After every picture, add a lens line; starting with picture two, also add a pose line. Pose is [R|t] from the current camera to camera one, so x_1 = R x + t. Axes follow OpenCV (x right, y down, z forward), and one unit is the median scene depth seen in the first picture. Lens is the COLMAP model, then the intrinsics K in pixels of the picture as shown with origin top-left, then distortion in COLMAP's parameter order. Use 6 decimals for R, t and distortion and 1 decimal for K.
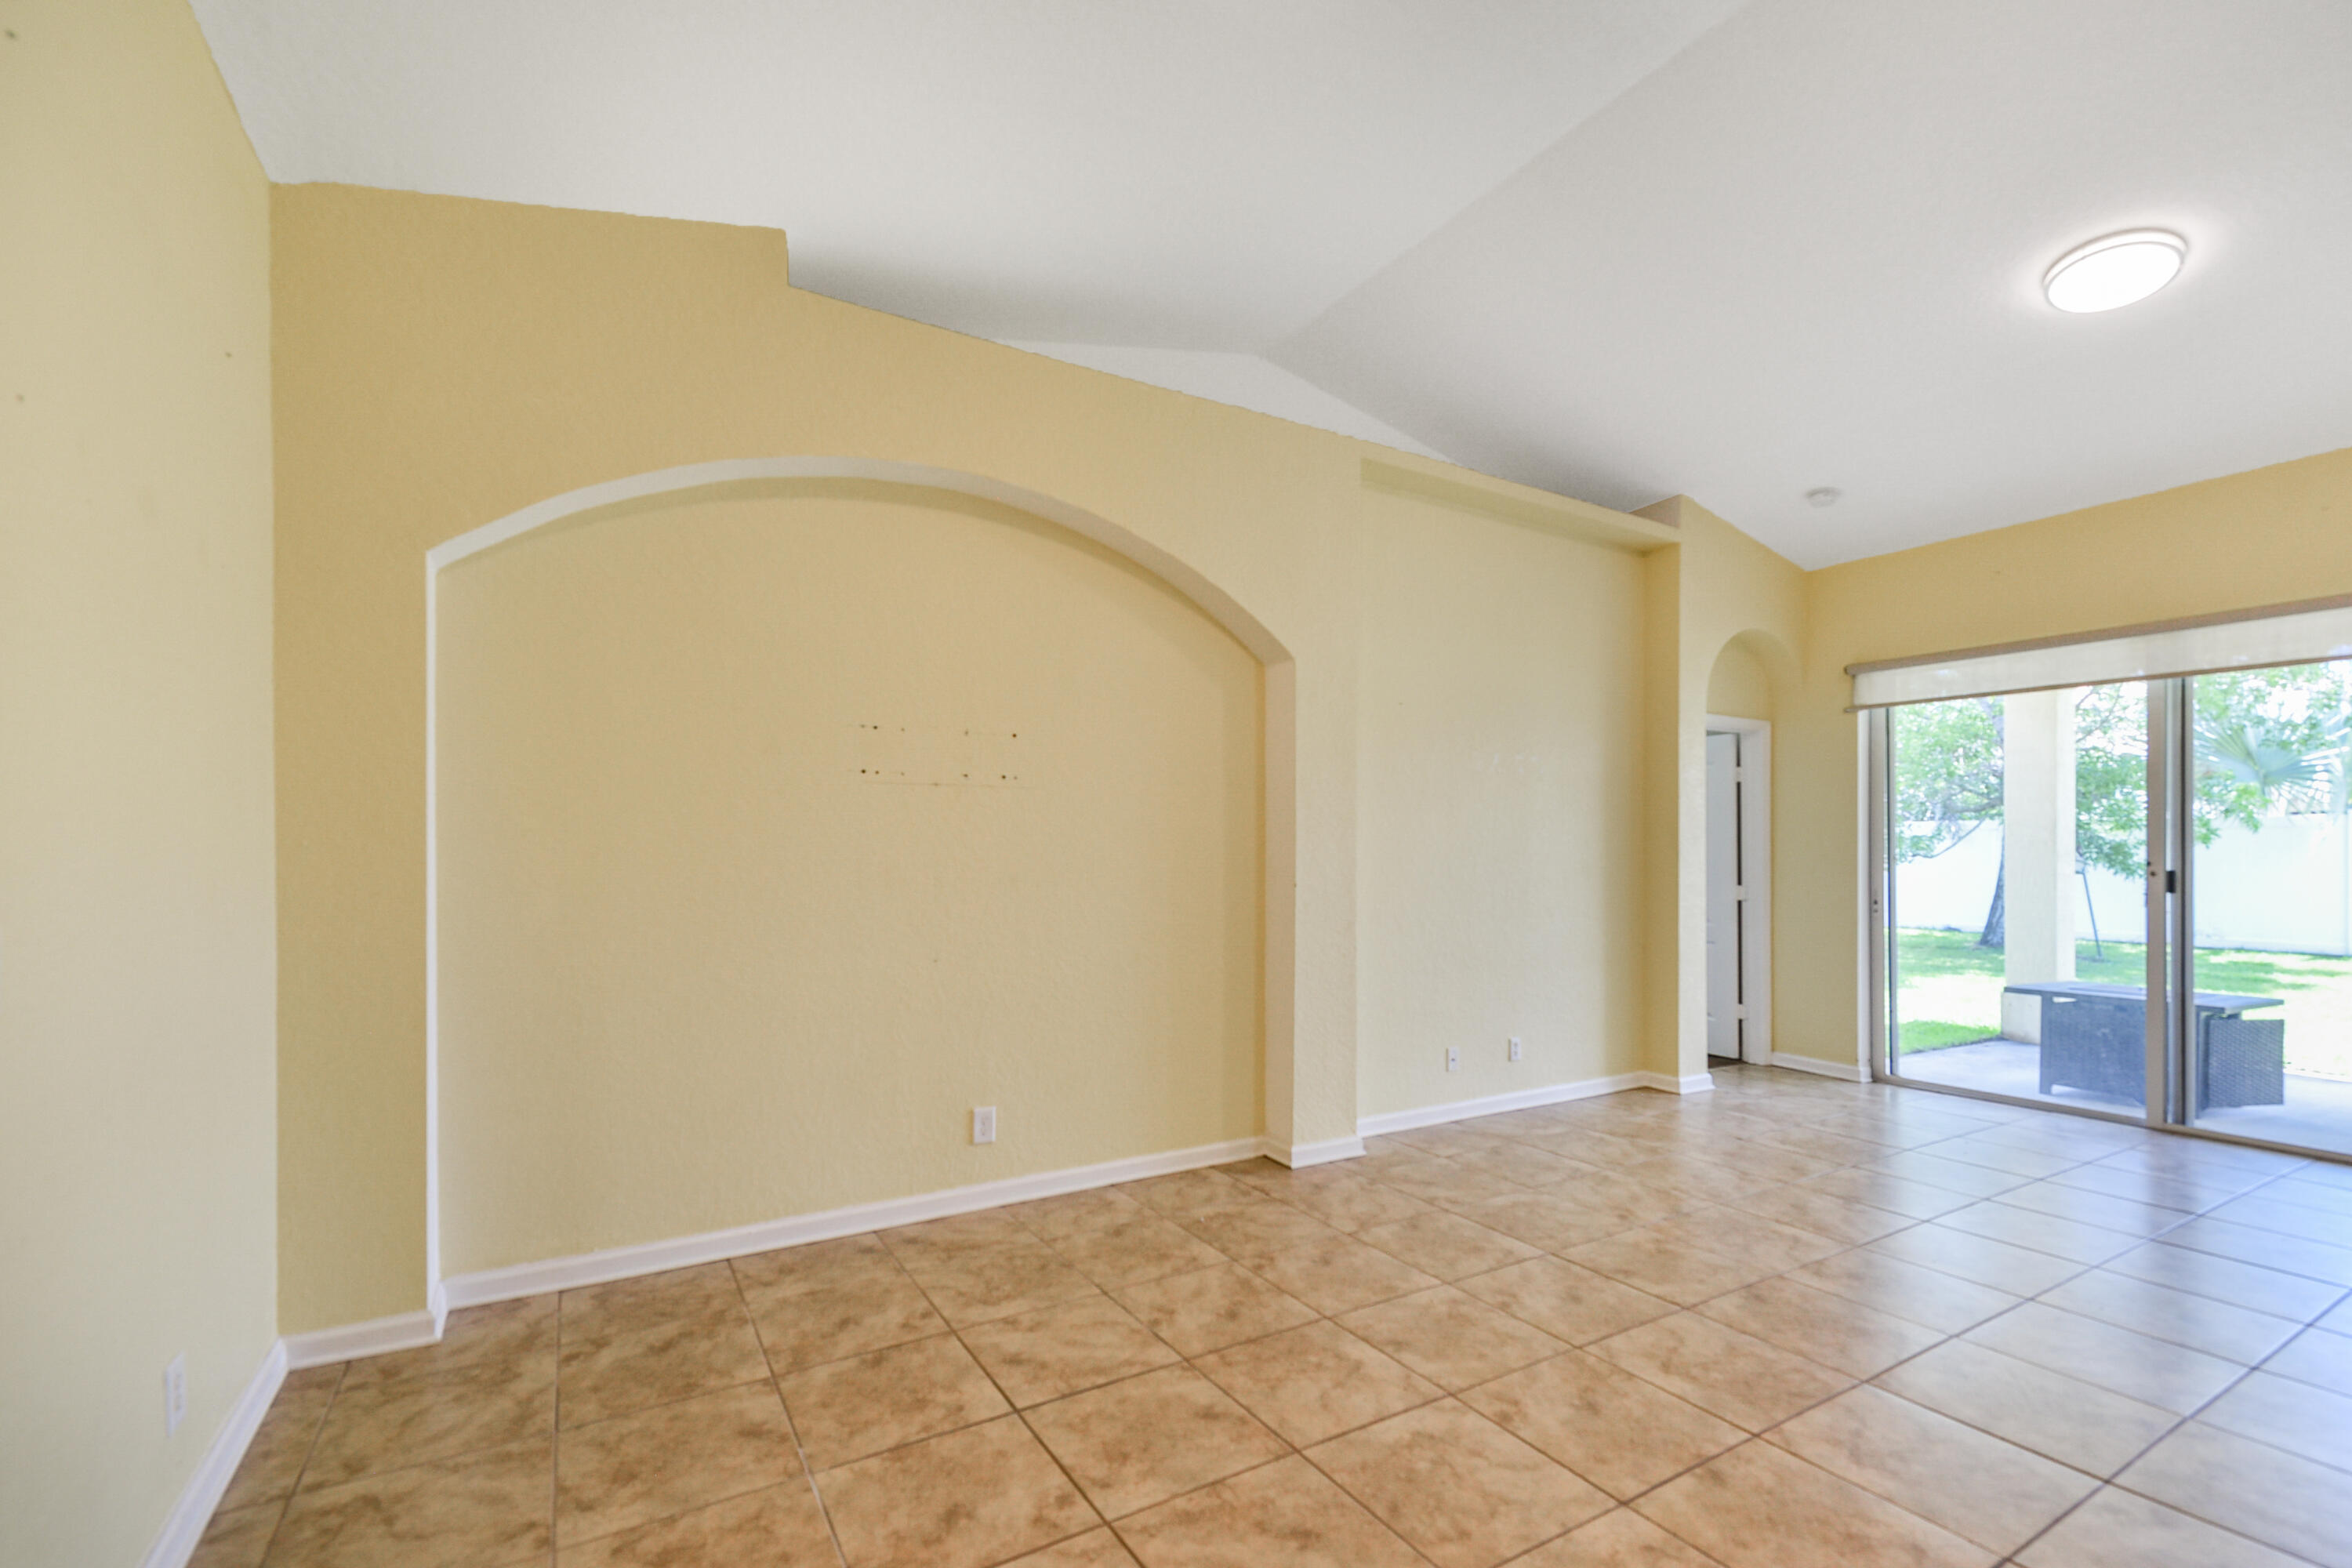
lens RADIAL K [[1002.0, 0, 1167.0], [0, 1002.0, 876.0], [0, 0, 1]] dist [0.037092, -0.012539]
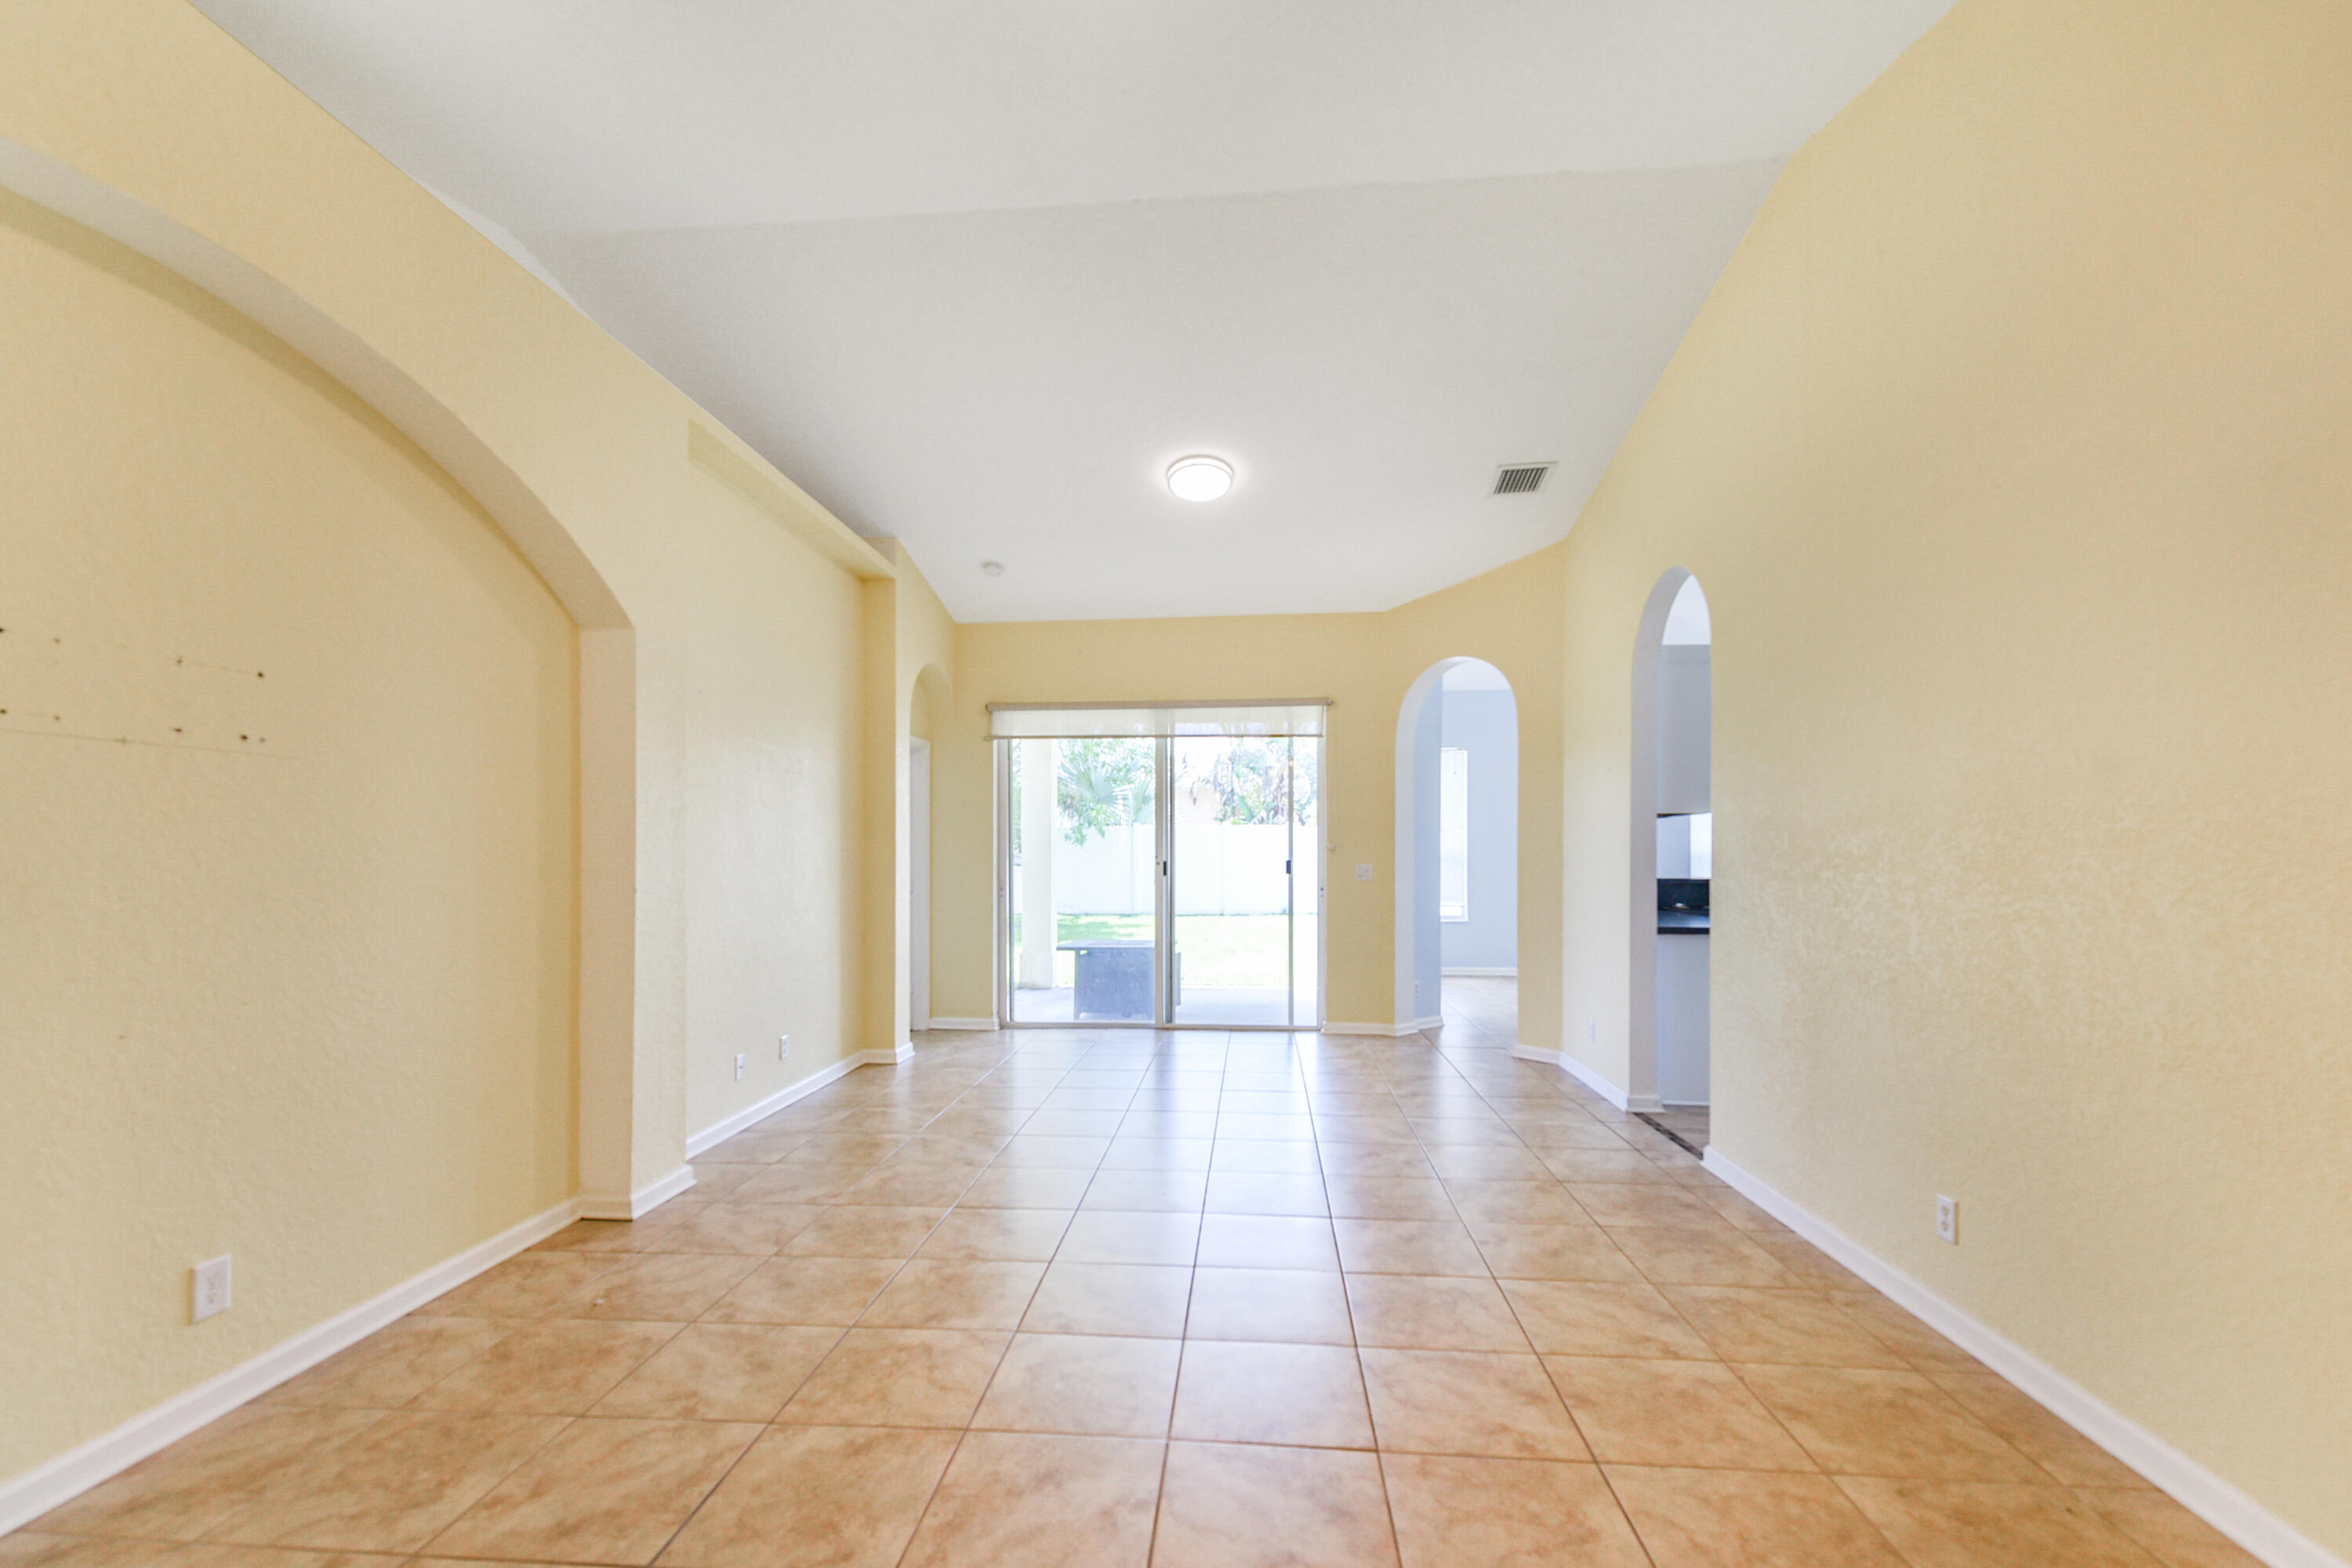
lens RADIAL K [[1002.0, 0, 1167.0], [0, 1002.0, 876.0], [0, 0, 1]] dist [0.037092, -0.012539]
pose [[0.591570, -0.026449, 0.805820, -0.298116], [0.027963, 0.999534, 0.012279, -0.001095], [-0.805768, 0.015270, 0.592034, 0.114307]]
